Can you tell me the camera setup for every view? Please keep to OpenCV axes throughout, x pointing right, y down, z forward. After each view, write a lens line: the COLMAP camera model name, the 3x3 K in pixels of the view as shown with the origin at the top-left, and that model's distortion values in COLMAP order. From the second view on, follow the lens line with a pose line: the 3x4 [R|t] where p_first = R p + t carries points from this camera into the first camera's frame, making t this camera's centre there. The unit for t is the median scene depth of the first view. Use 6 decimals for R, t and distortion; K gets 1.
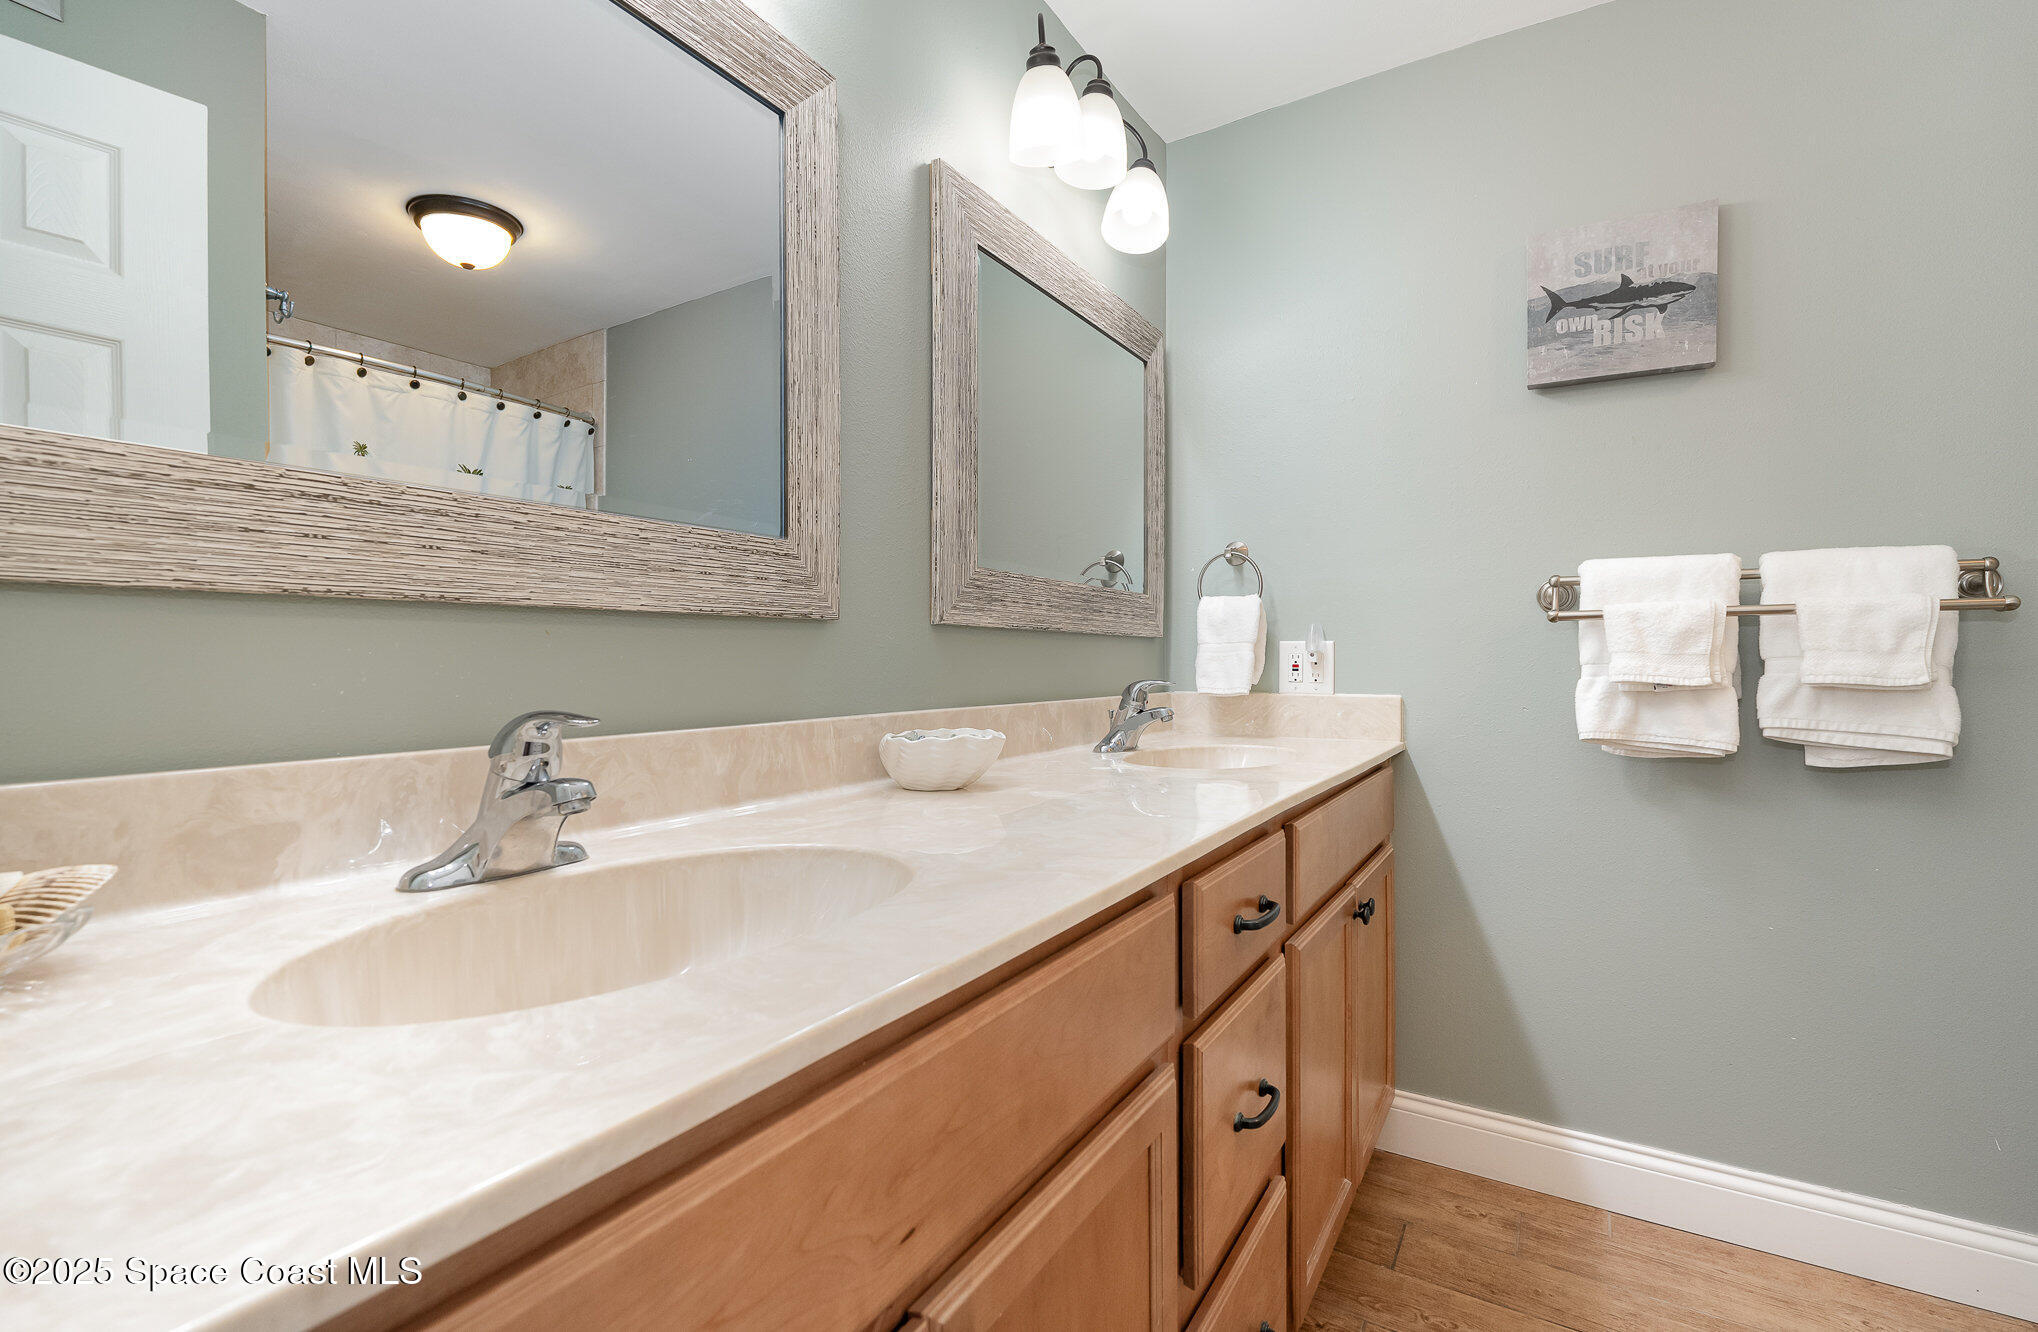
lens RADIAL K [[936.7, 0, 1014.1], [0, 936.7, 659.9], [0, 0, 1]] dist [-0.011487, 0.002149]
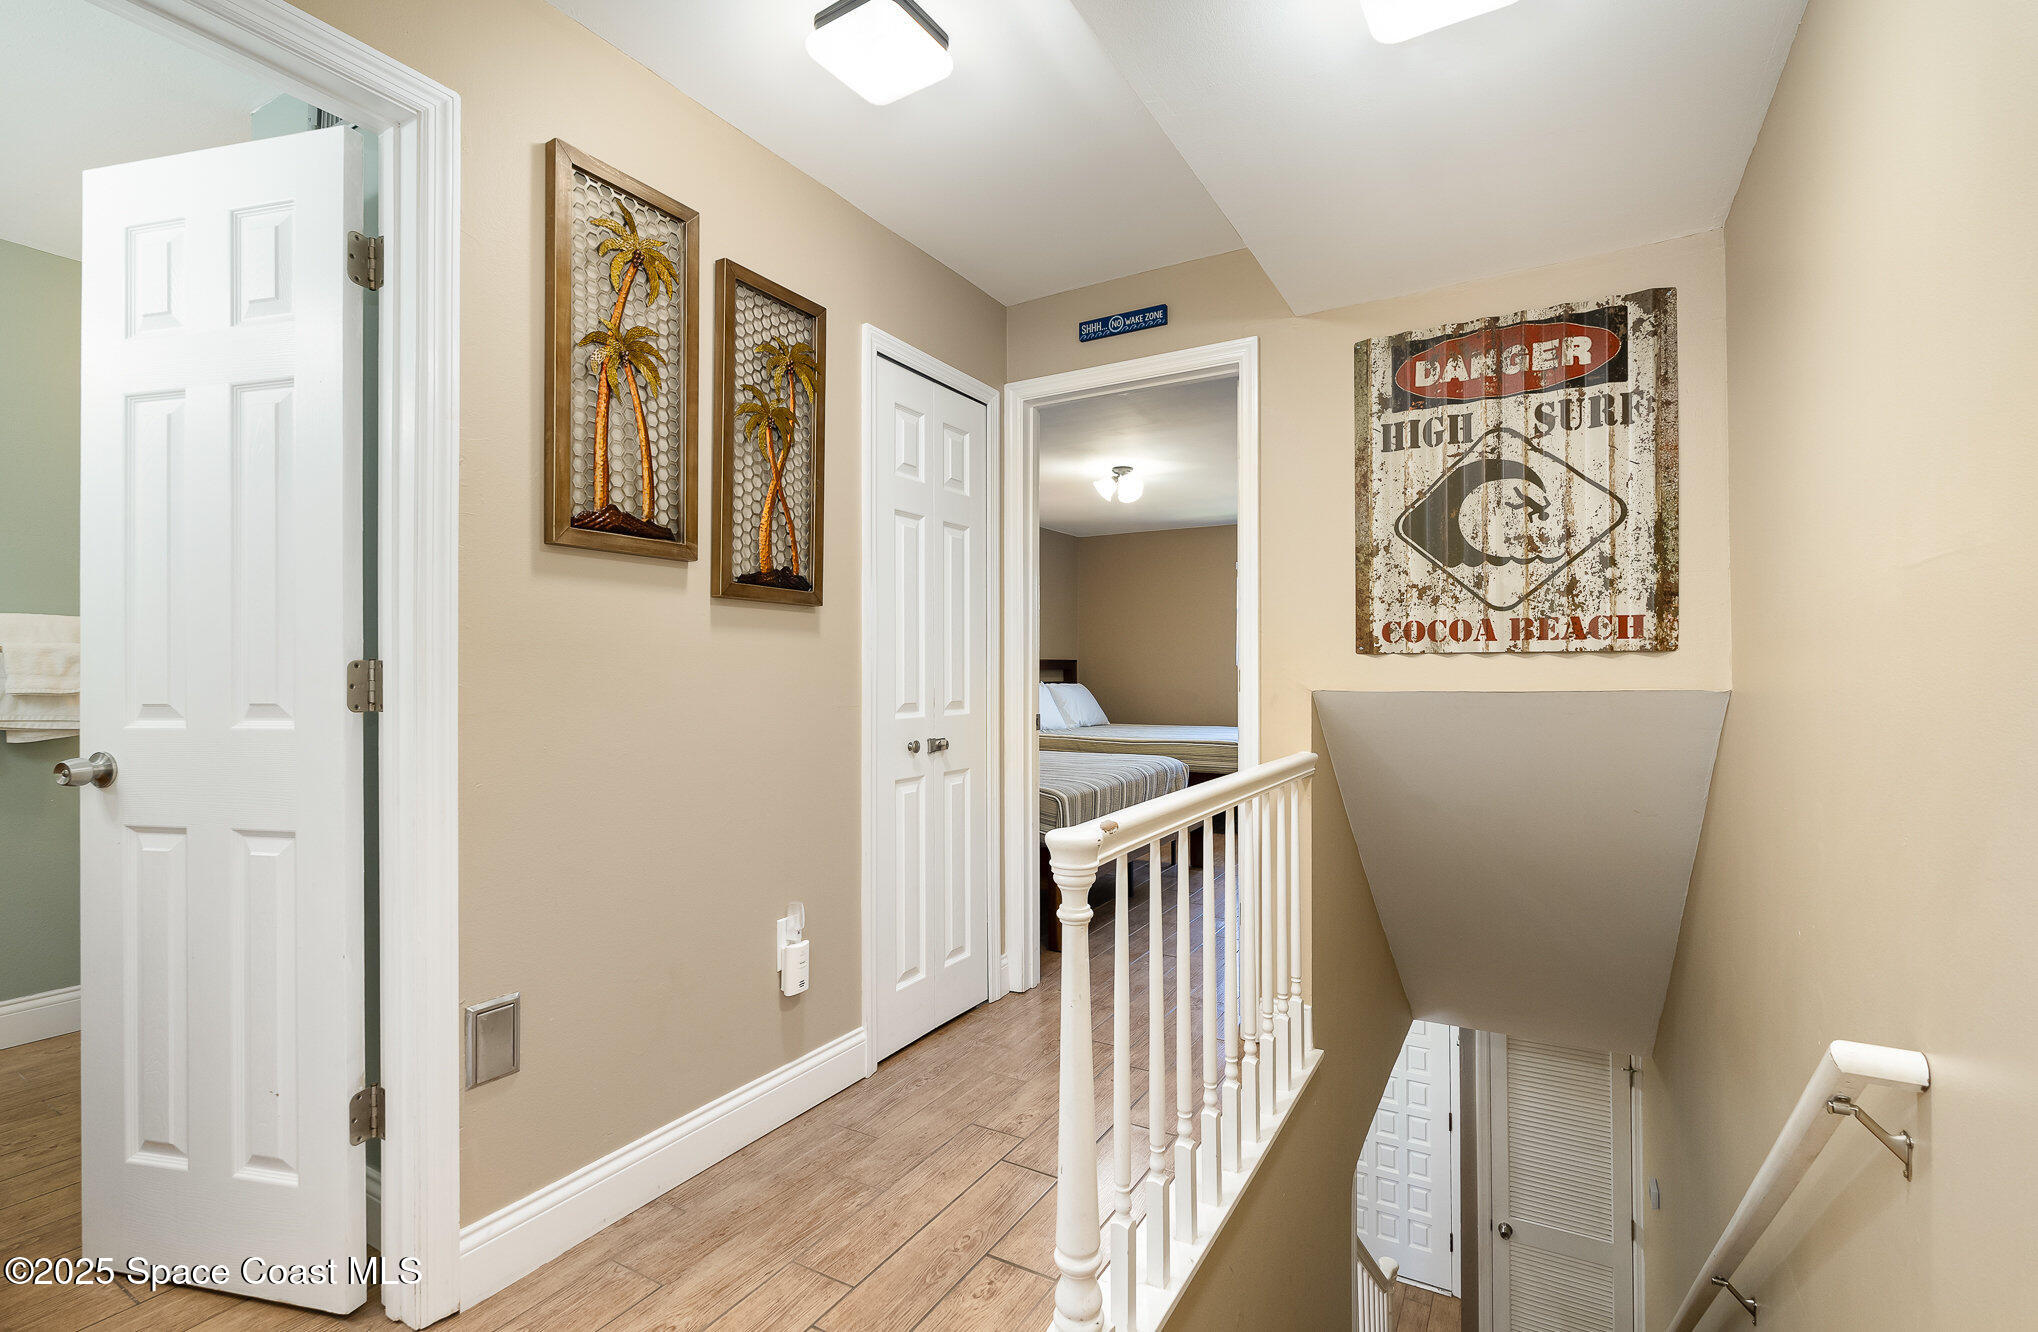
lens RADIAL K [[936.7, 0, 1022.6], [0, 936.7, 668.0], [0, 0, 1]] dist [-0.011487, 0.002149]
pose [[-0.025101, 0.008228, 0.999651, -0.810684], [0.006071, 0.999949, -0.008078, 0.003702], [-0.999666, 0.005866, -0.025150, -0.736996]]
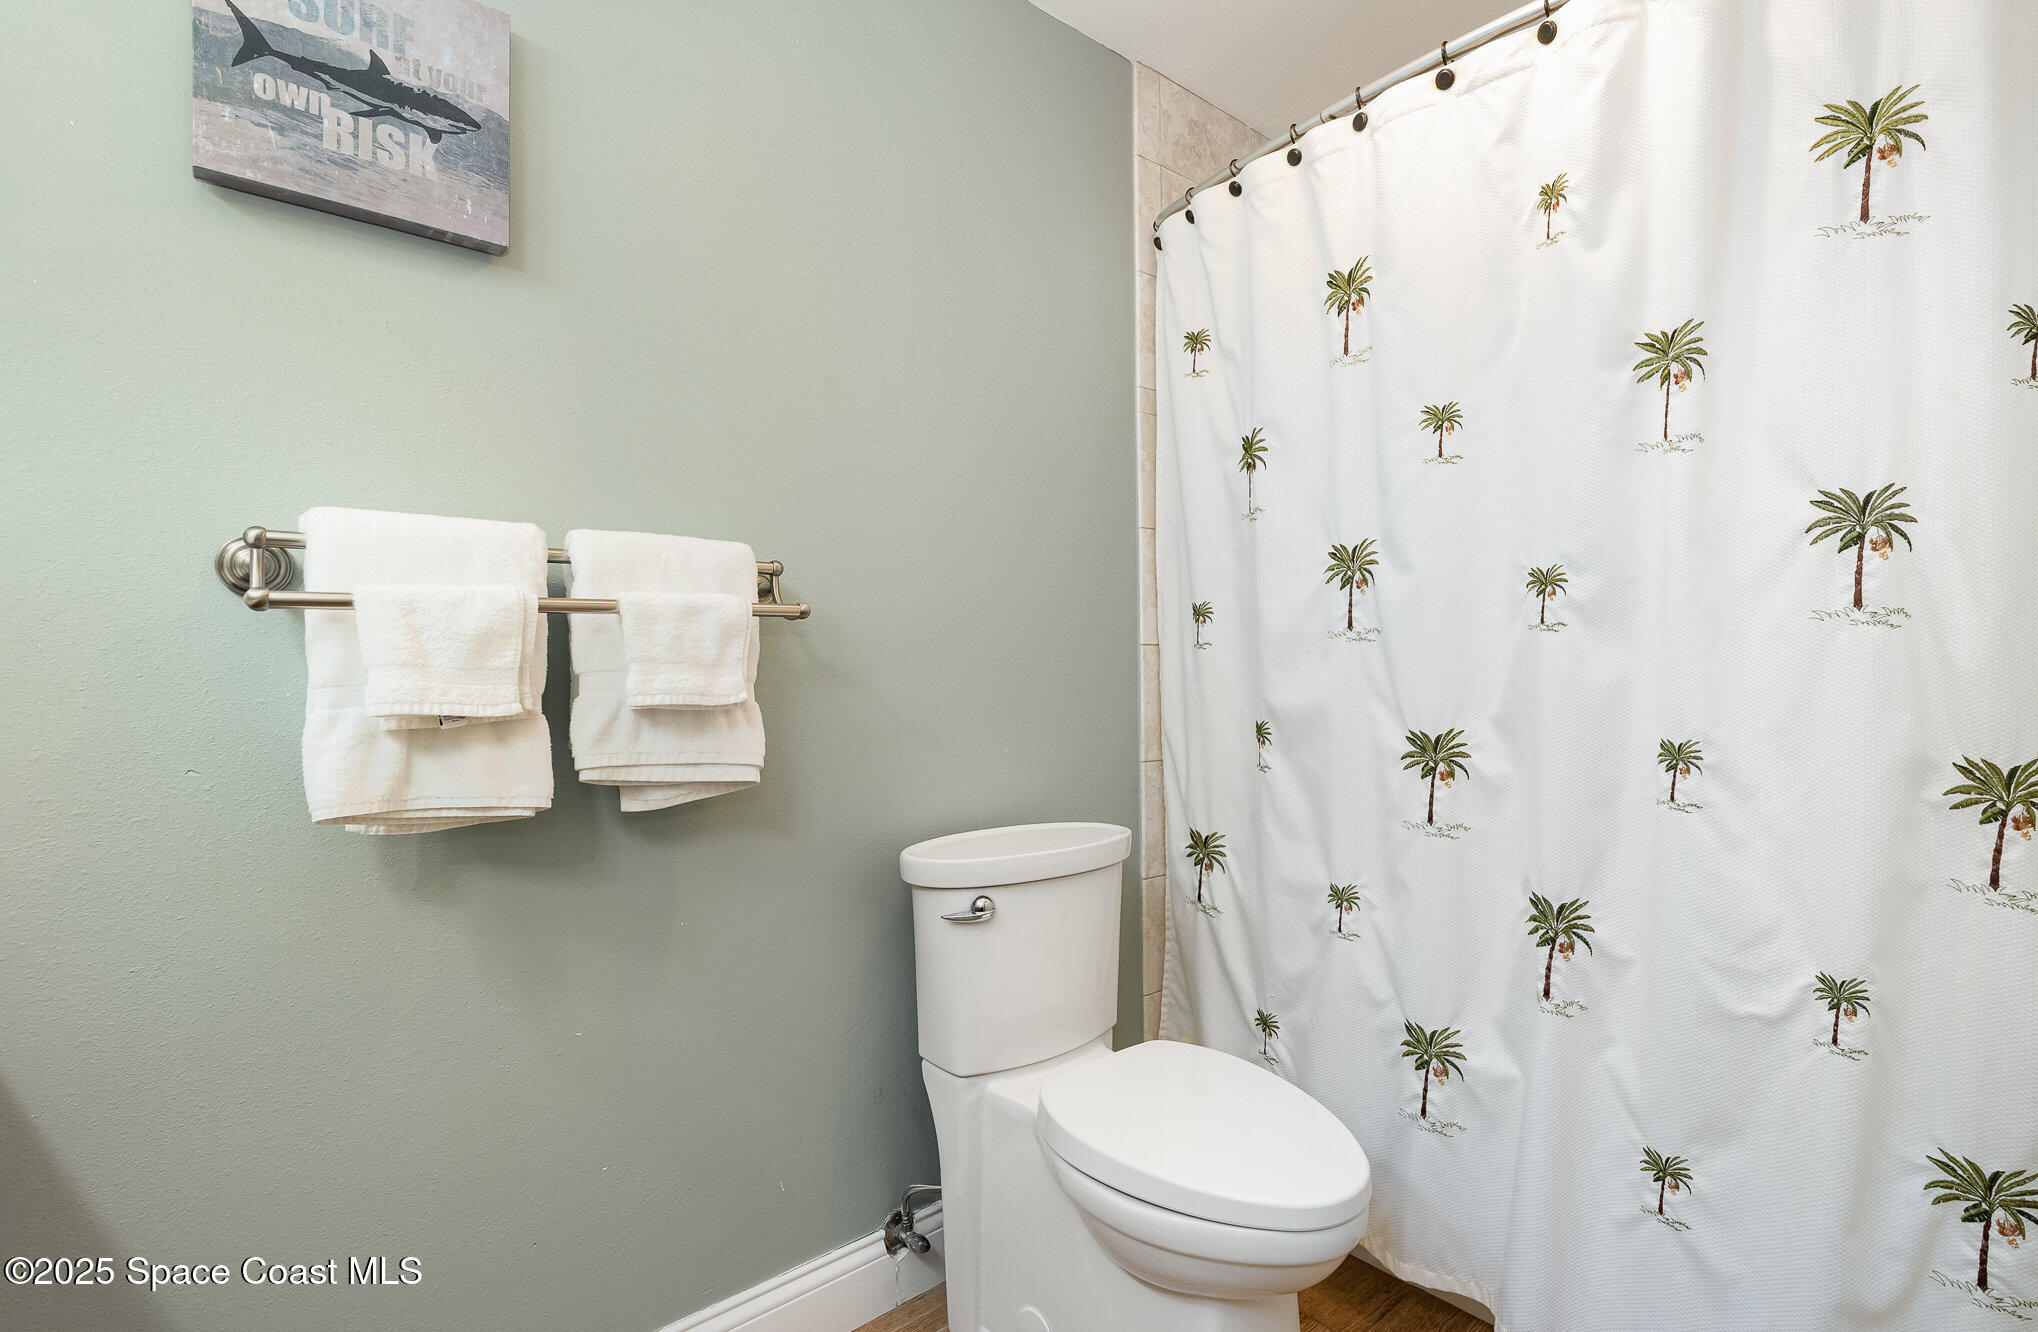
lens RADIAL K [[936.7, 0, 1006.5], [0, 936.7, 666.3], [0, 0, 1]] dist [-0.011487, 0.002149]
pose [[0.316444, -0.006977, 0.948585, 0.211913], [0.009766, 0.999944, 0.004097, -0.006522], [-0.948561, 0.007968, 0.316495, 0.433530]]
